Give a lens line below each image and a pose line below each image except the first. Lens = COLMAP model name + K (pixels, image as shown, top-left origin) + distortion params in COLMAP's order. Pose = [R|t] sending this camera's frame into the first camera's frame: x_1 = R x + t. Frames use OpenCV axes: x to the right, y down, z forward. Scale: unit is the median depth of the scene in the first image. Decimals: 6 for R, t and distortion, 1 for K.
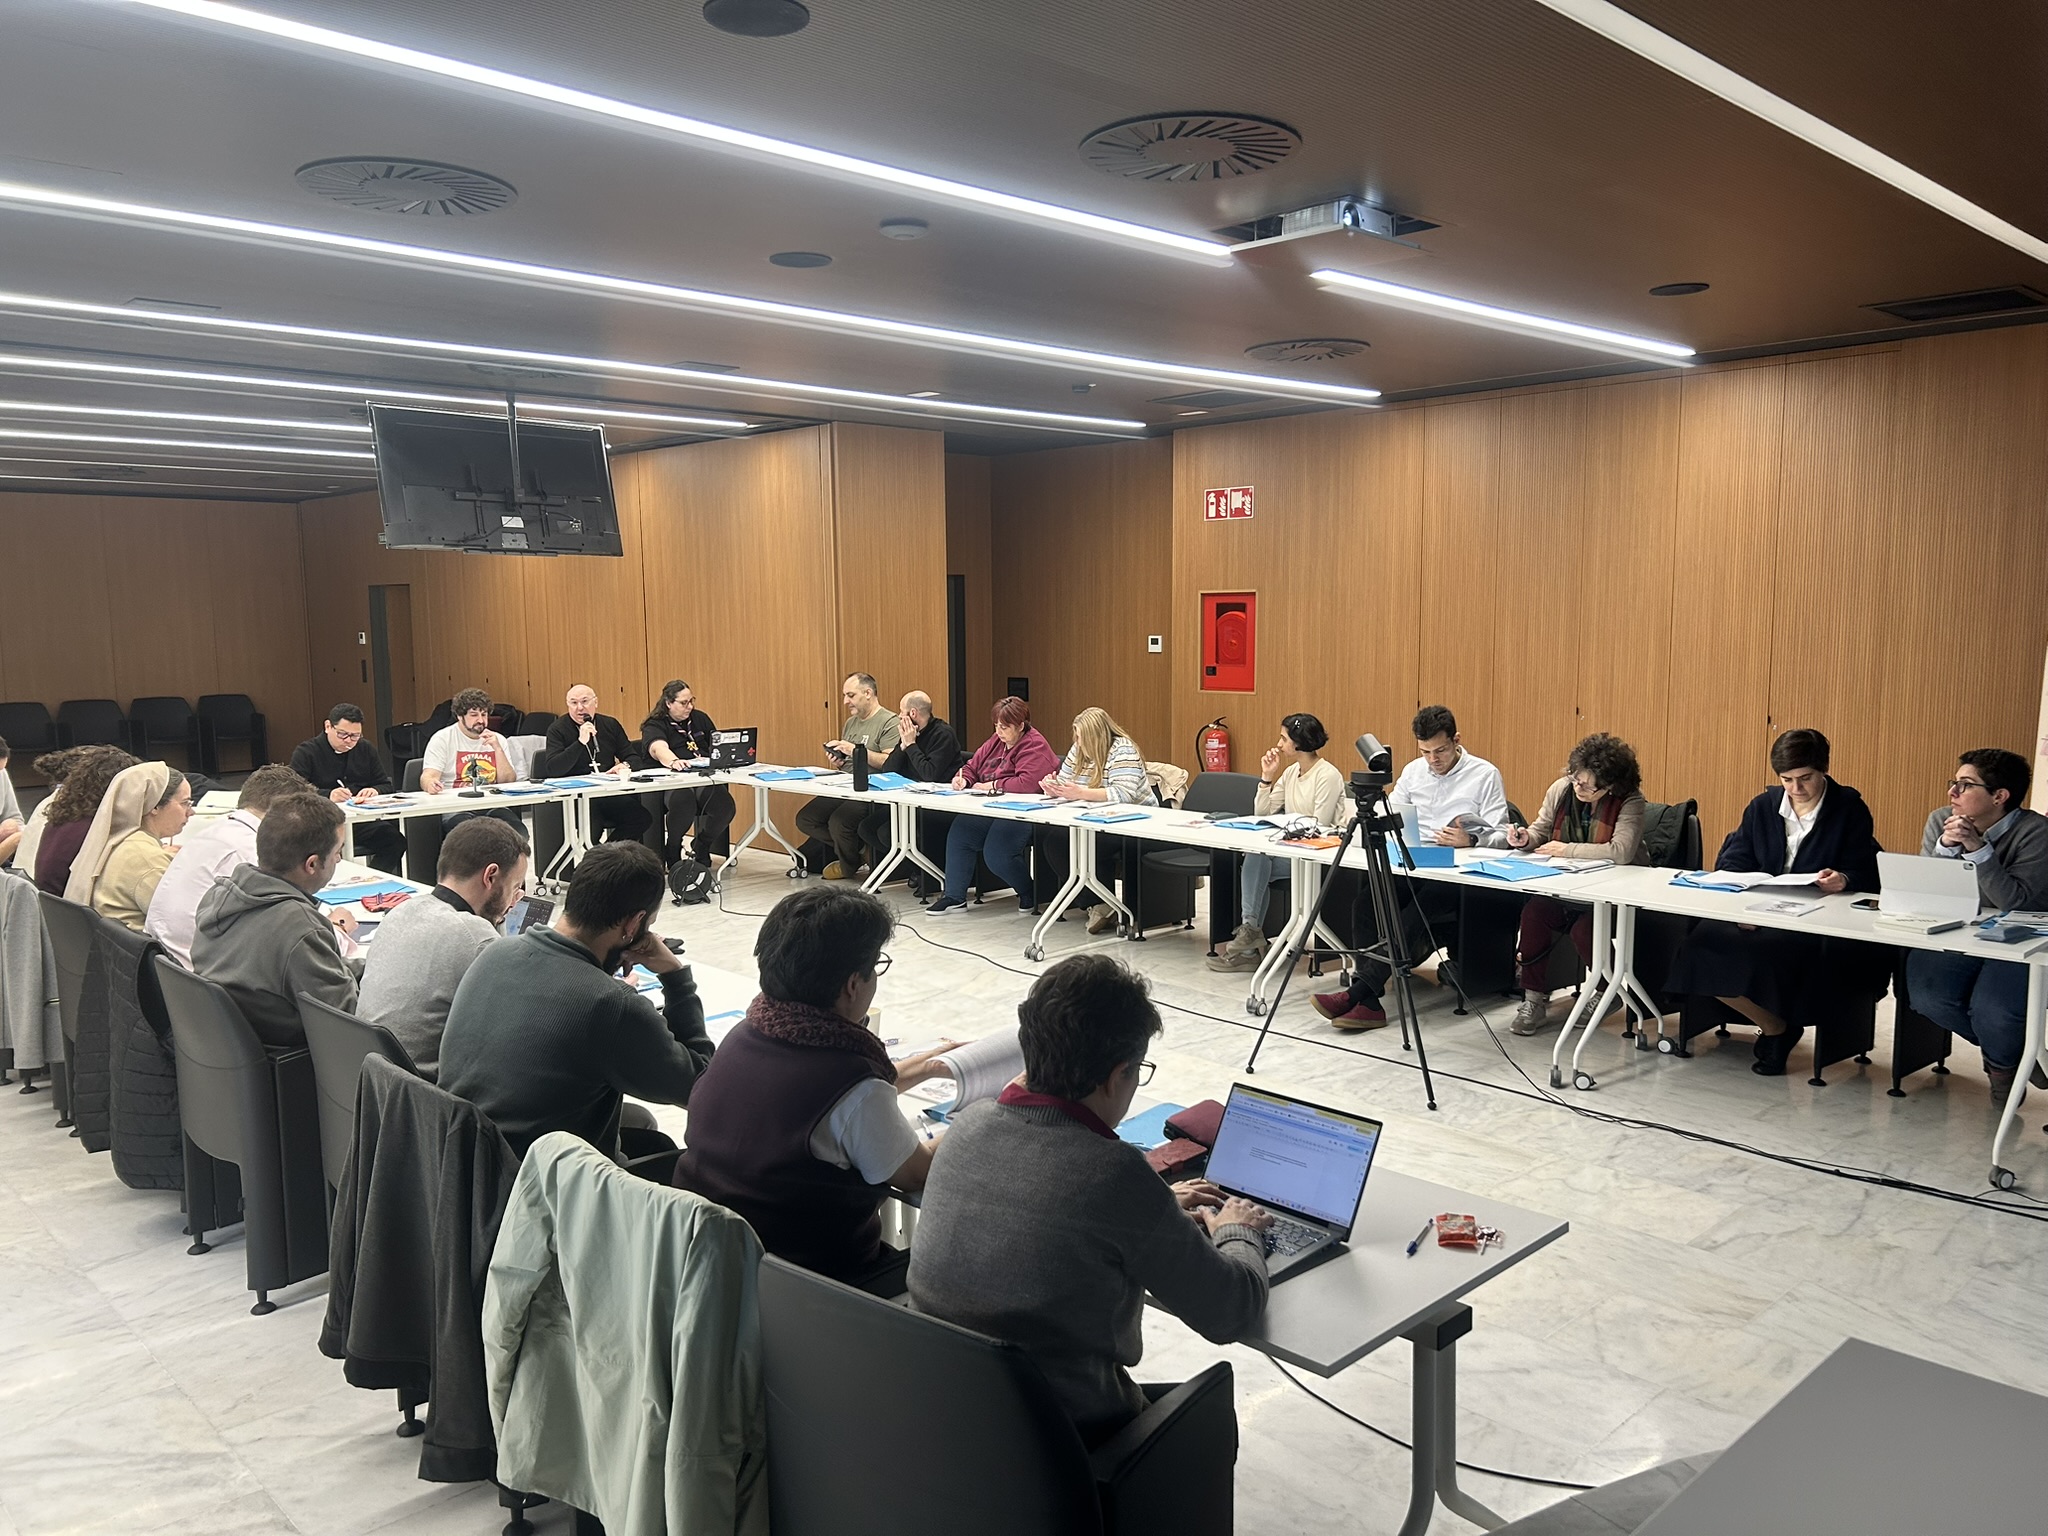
lens RADIAL K [[1542.8, 0, 1022.7], [0, 1542.8, 772.6], [0, 0, 1]] dist [0.034225, -0.035105]
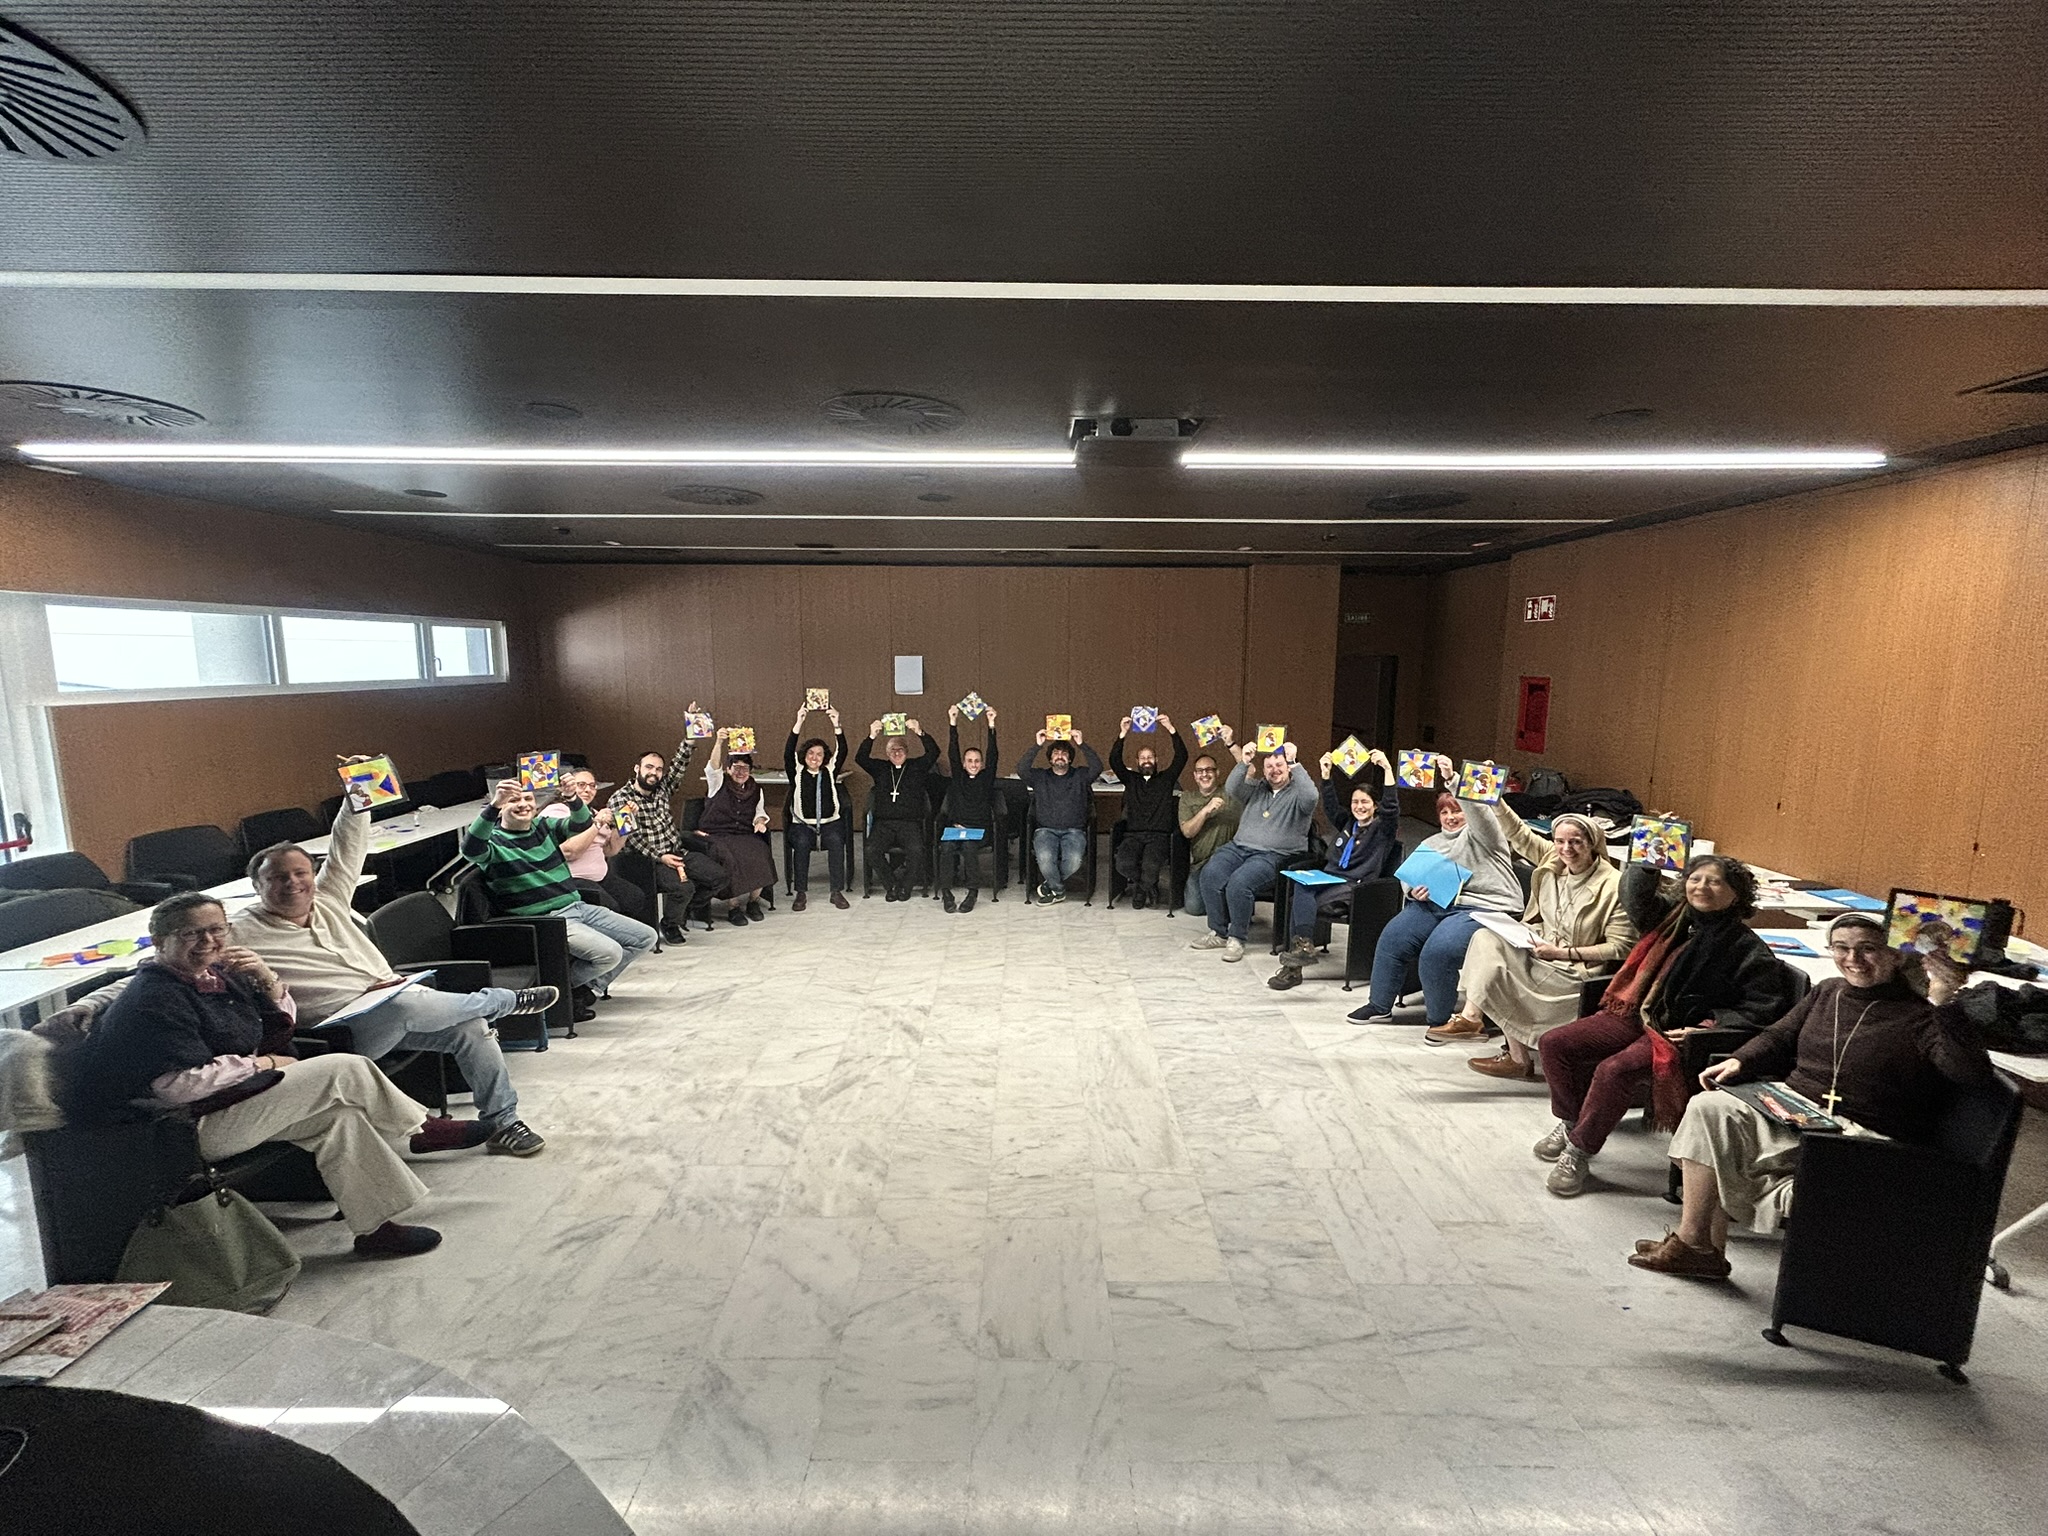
lens RADIAL K [[822.3, 0, 1028.6], [0, 822.3, 768.7], [0, 0, 1]] dist [-0.002439, -0.000357]
pose [[0.716409, 0.104642, -0.689789, 0.332264], [-0.078458, 0.994500, 0.069382, -0.056567], [0.693255, 0.004414, 0.720678, 0.209901]]
